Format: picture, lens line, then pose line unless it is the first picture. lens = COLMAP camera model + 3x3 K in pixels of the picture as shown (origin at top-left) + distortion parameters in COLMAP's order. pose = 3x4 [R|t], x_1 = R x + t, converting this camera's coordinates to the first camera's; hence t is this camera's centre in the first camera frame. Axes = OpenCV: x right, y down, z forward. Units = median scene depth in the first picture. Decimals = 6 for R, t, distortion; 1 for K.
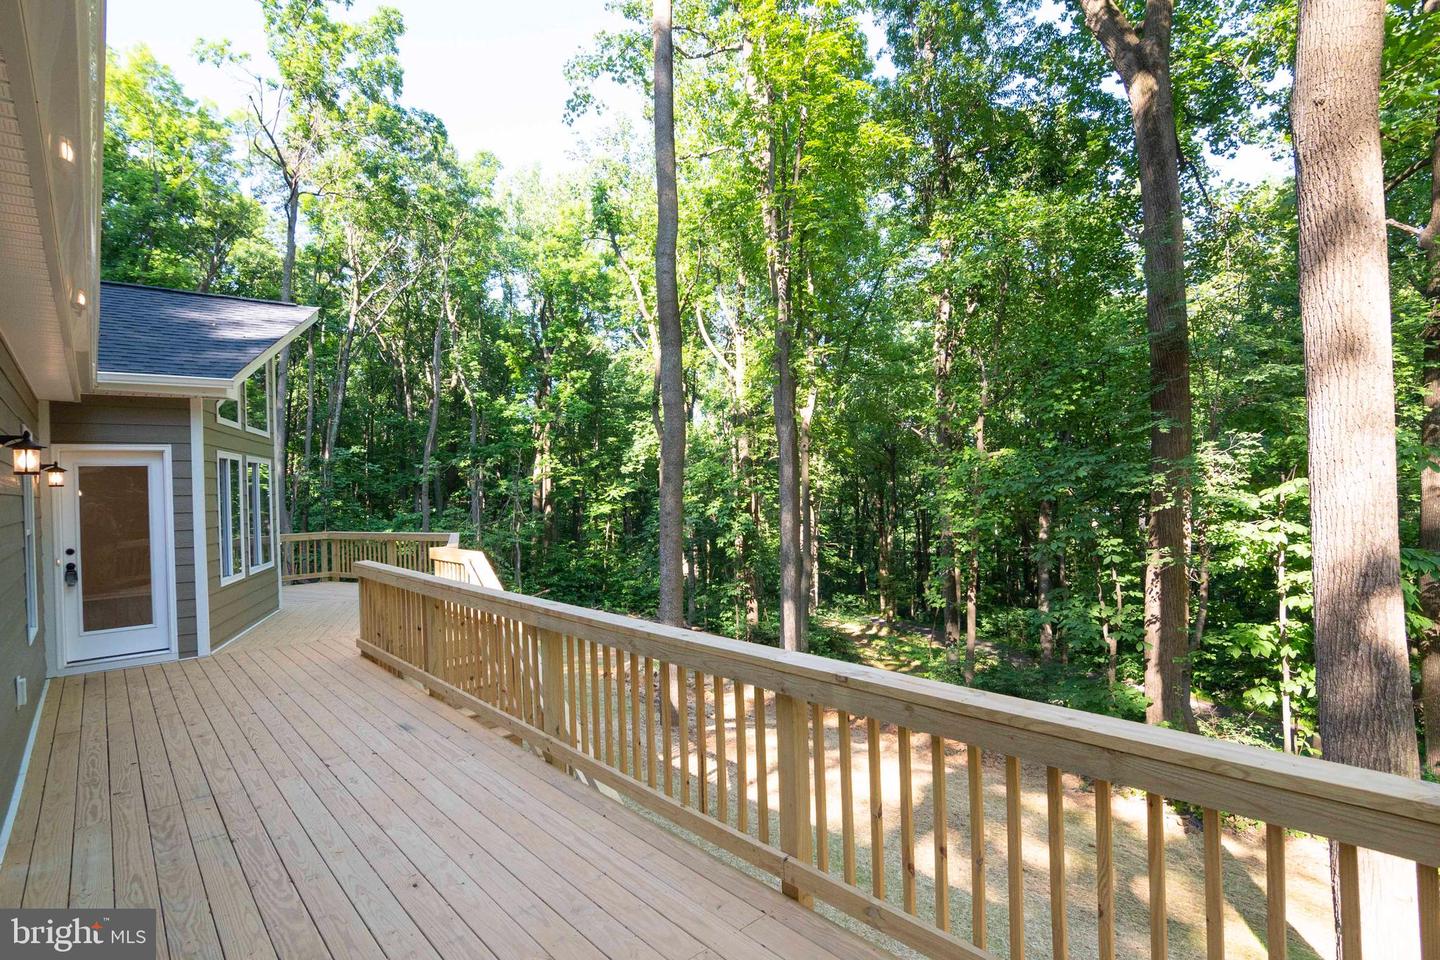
lens RADIAL K [[719.5, 0, 712.6], [0, 719.5, 482.9], [0, 0, 1]] dist [-0.006873, 0.001064]
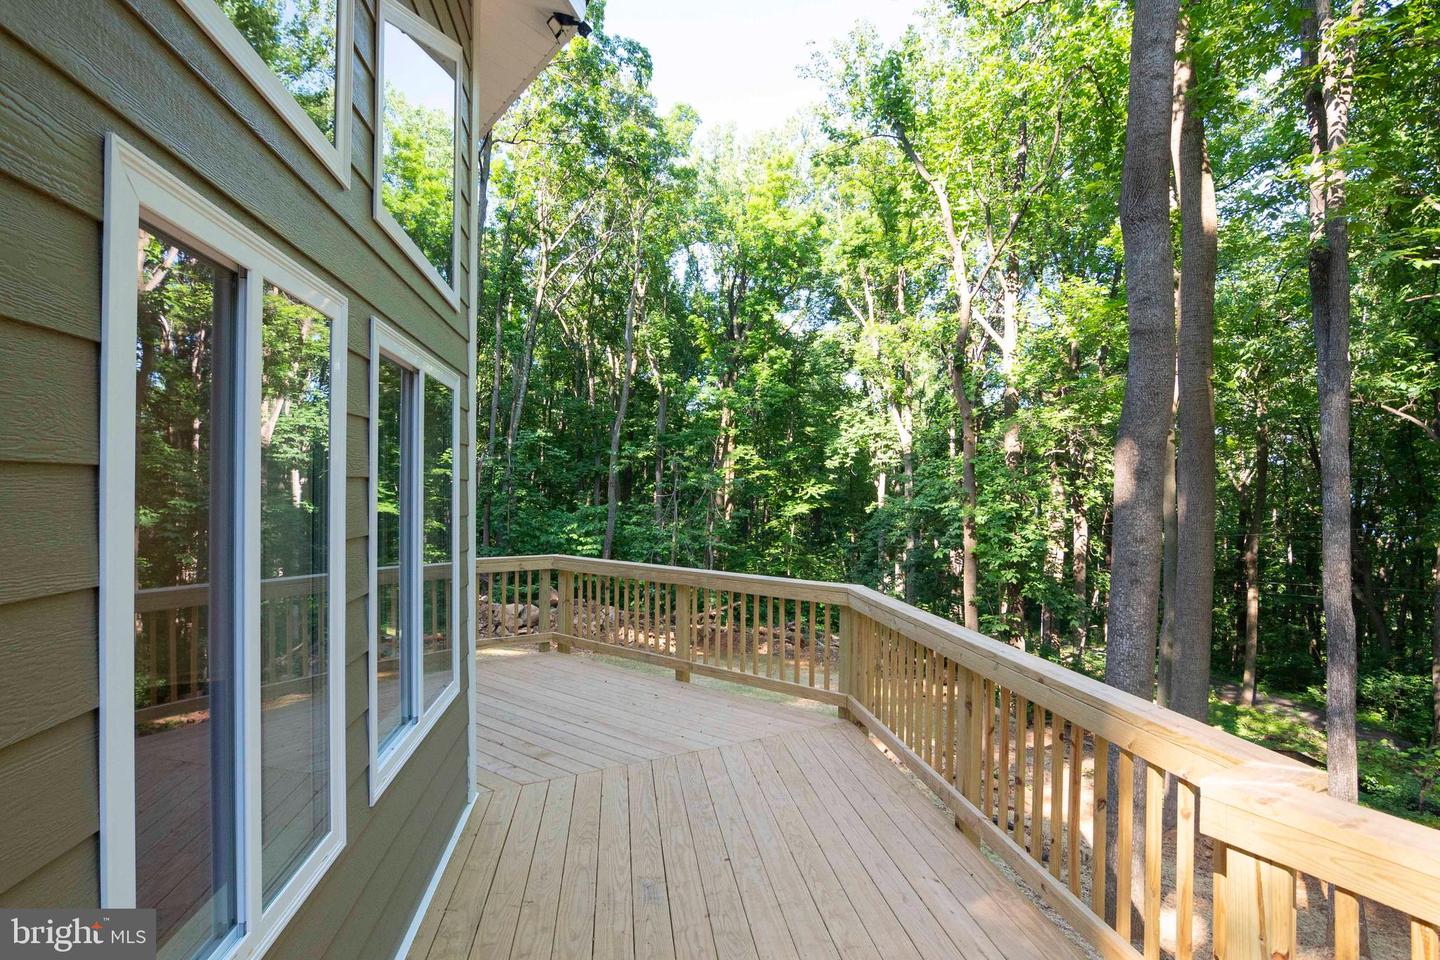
lens RADIAL K [[719.5, 0, 712.6], [0, 719.5, 482.9], [0, 0, 1]] dist [-0.006873, 0.001064]
pose [[0.978177, 0.031683, -0.205345, -0.080854], [-0.030708, 0.999497, 0.007935, 0.001608], [0.205493, -0.001456, 0.978658, 0.130787]]
